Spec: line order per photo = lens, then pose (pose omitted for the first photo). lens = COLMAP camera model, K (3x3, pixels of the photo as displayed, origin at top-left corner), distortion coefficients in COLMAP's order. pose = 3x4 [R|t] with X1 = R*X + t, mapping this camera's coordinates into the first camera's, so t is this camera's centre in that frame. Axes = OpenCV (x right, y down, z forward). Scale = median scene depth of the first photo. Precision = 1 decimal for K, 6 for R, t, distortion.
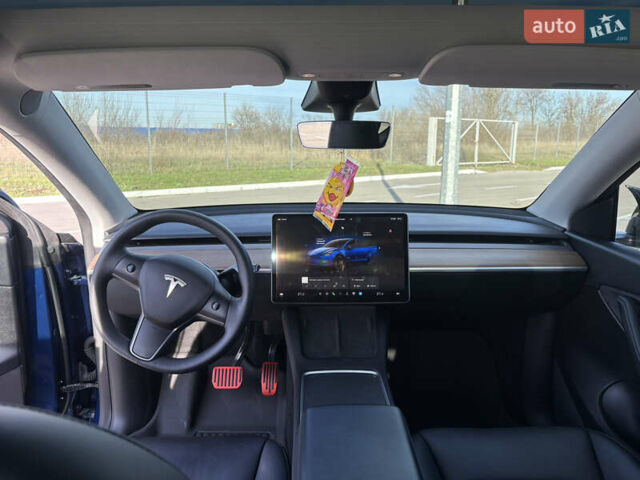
lens RADIAL K [[490.5, 0, 317.1], [0, 490.5, 236.9], [0, 0, 1]] dist [0.036676, -0.022486]
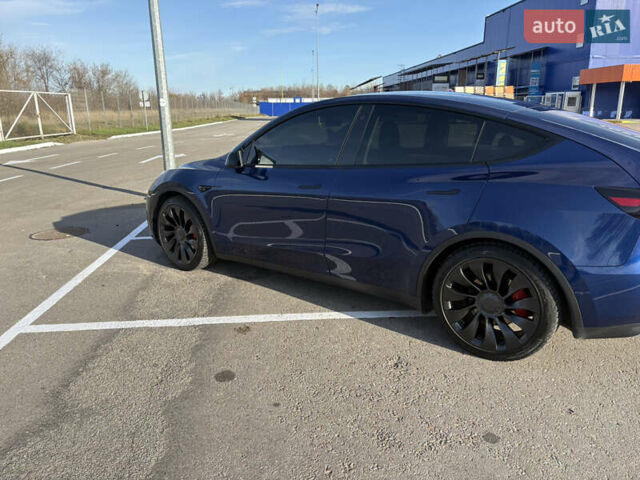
lens RADIAL K [[490.5, 0, 323.4], [0, 490.5, 240.3], [0, 0, 1]] dist [0.036676, -0.022486]
pose [[0.609029, -0.219686, 0.762117, -0.150289], [0.169711, 0.974716, 0.145349, 0.008526], [-0.774779, 0.040818, 0.630913, -0.075863]]
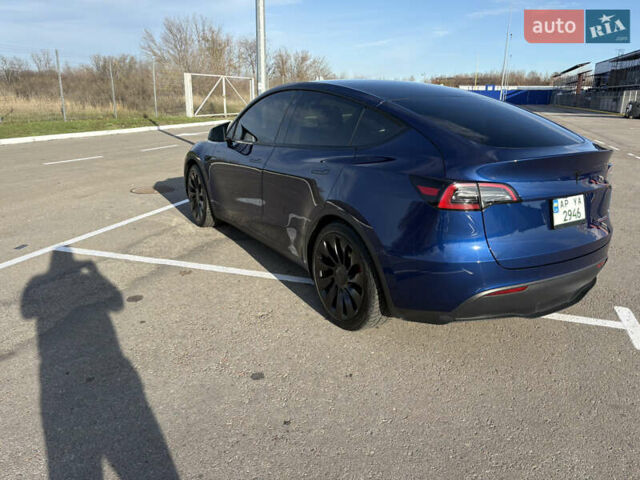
lens RADIAL K [[490.5, 0, 320.8], [0, 490.5, 242.2], [0, 0, 1]] dist [0.036676, -0.022486]
pose [[0.857947, -0.140380, 0.494186, -0.105928], [0.088465, 0.987943, 0.127057, 0.021814], [-0.506064, -0.065290, 0.860021, -0.141118]]
